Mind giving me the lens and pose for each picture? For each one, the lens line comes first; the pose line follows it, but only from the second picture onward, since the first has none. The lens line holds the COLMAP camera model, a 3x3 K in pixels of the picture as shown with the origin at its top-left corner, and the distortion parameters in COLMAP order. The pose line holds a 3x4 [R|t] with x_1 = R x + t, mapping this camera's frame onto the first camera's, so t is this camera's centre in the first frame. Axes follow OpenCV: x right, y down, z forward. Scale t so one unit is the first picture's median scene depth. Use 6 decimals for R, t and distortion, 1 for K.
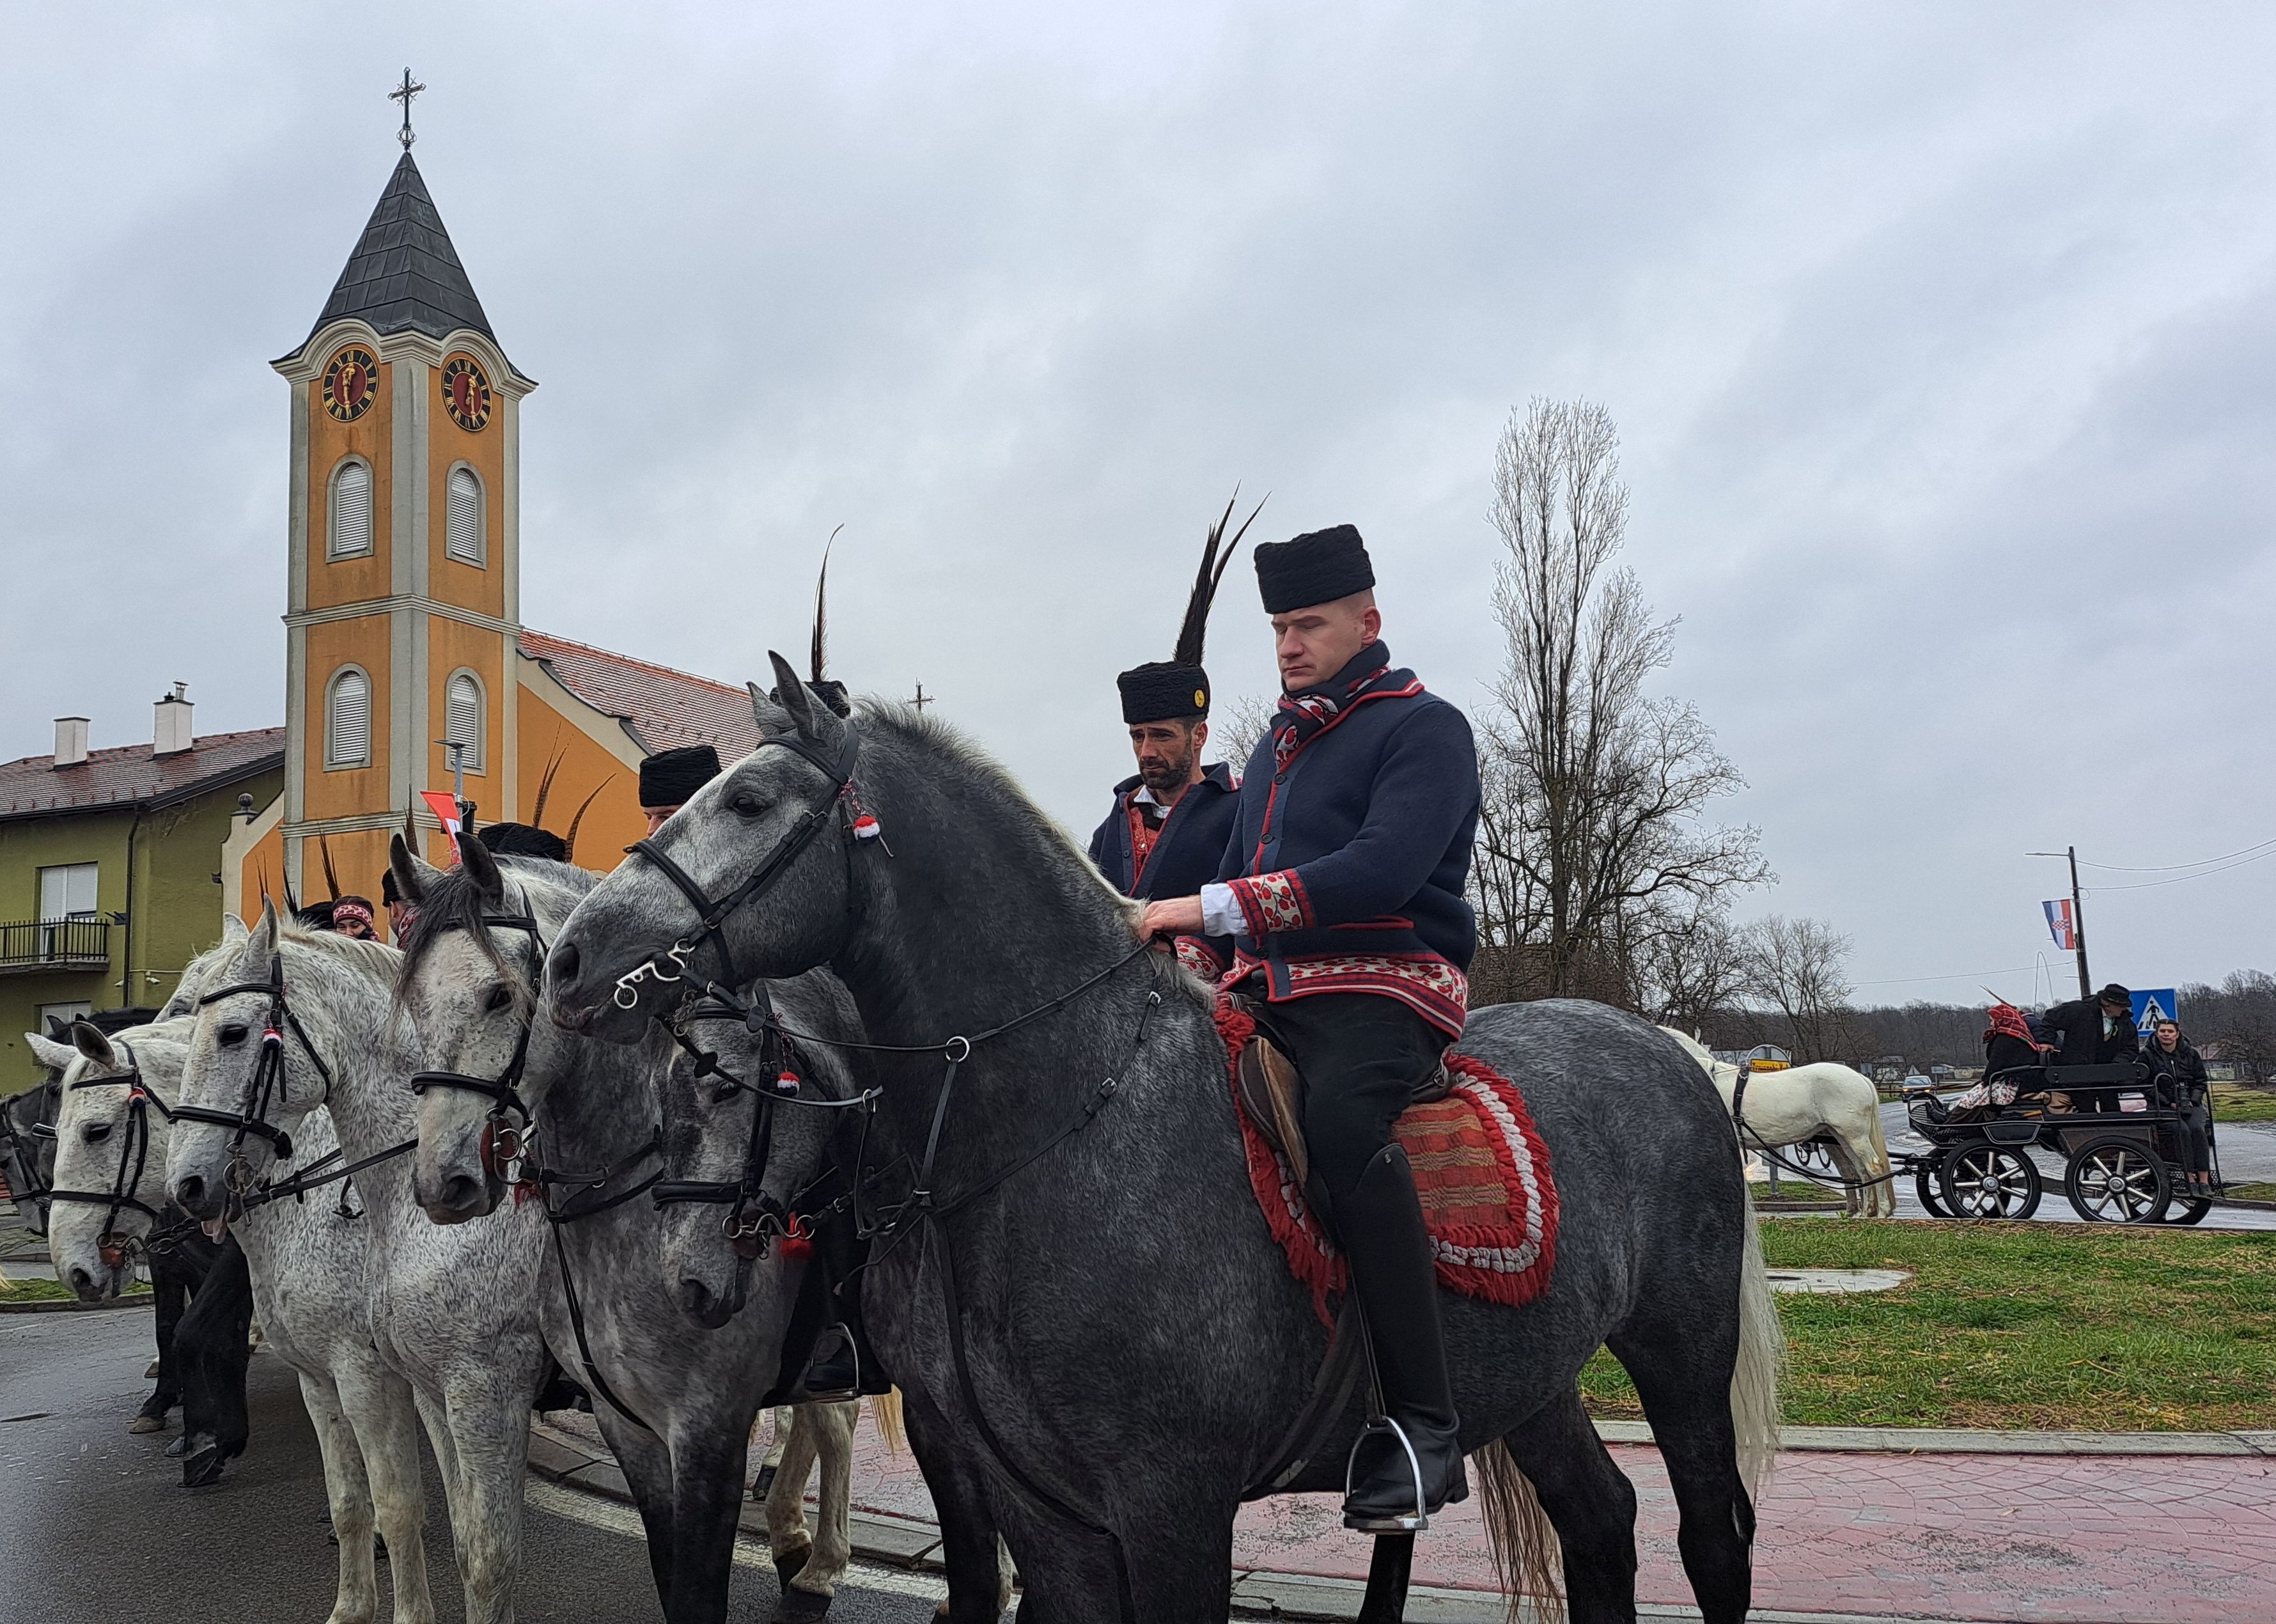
lens RADIAL K [[2101.8, 0, 967.0], [0, 2101.8, 786.5], [0, 0, 1]] dist [0.078523, -0.066041]
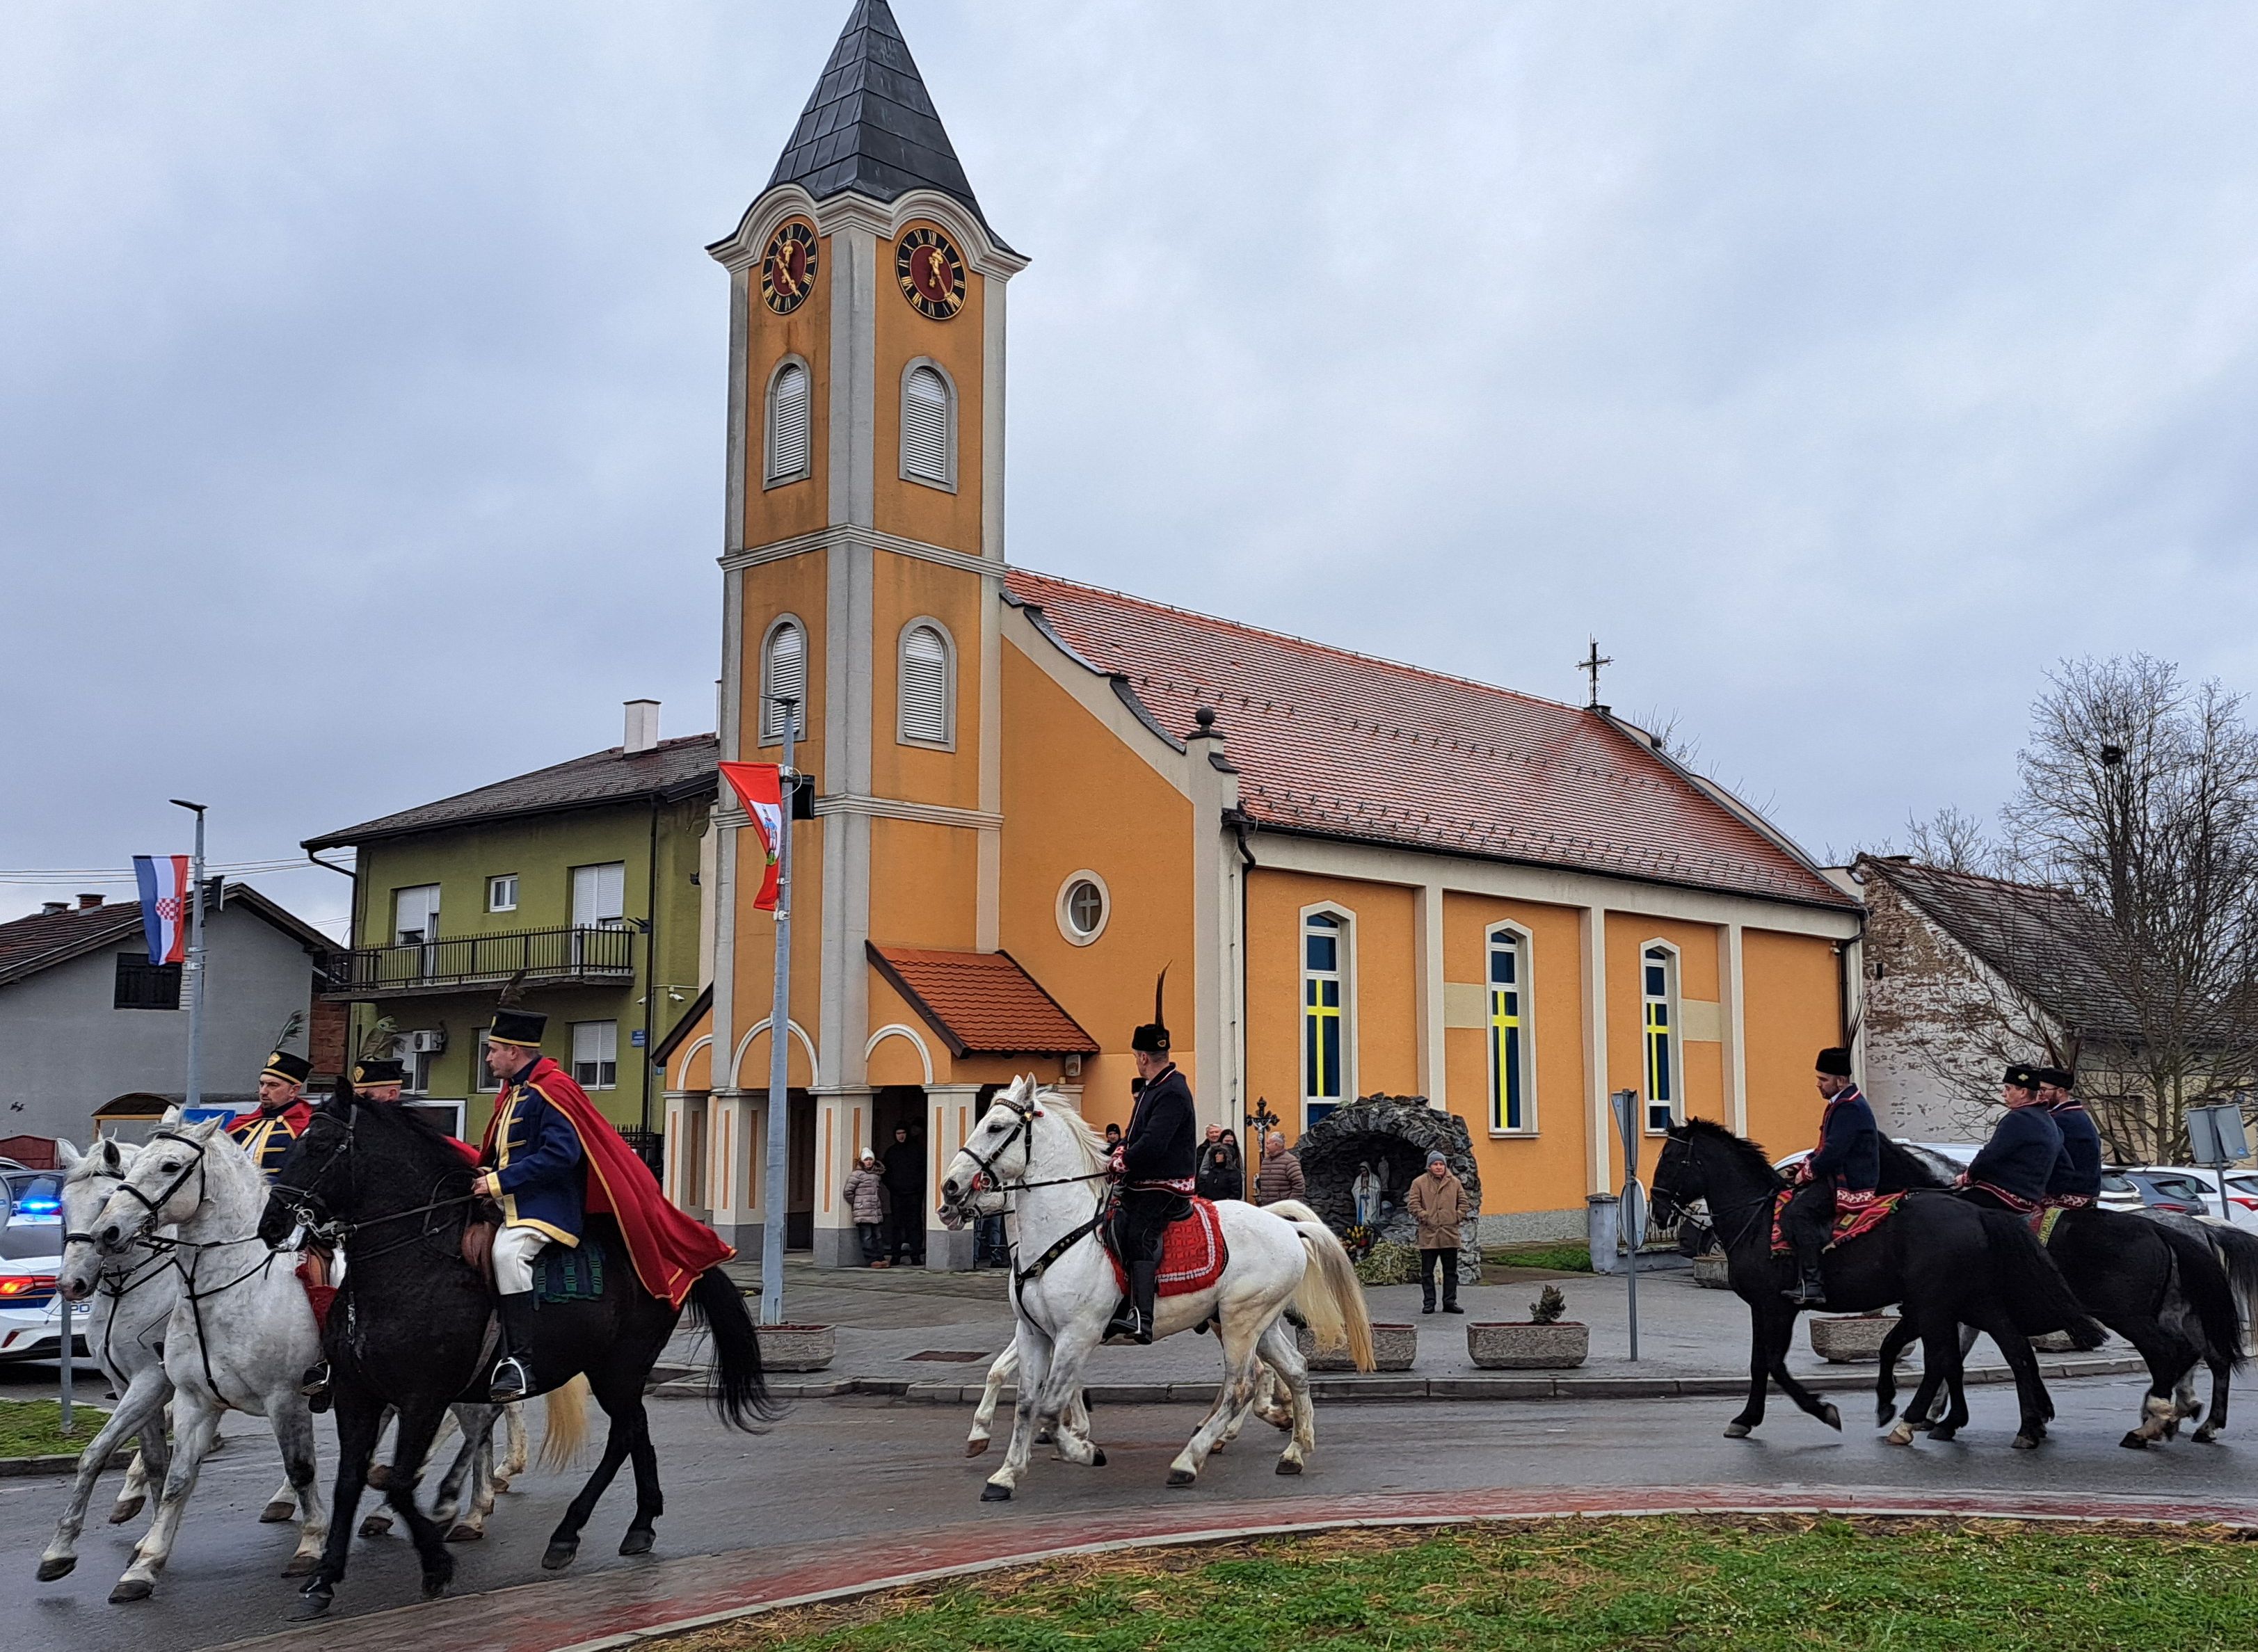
lens RADIAL K [[2272.1, 0, 1276.4], [0, 2272.1, 831.9], [0, 0, 1]] dist [0.108723, 0.000000]
pose [[0.973618, -0.001673, -0.228180, 0.088340], [0.005837, 0.999829, 0.017575, 0.010894], [0.228112, -0.018443, 0.973460, 0.185780]]
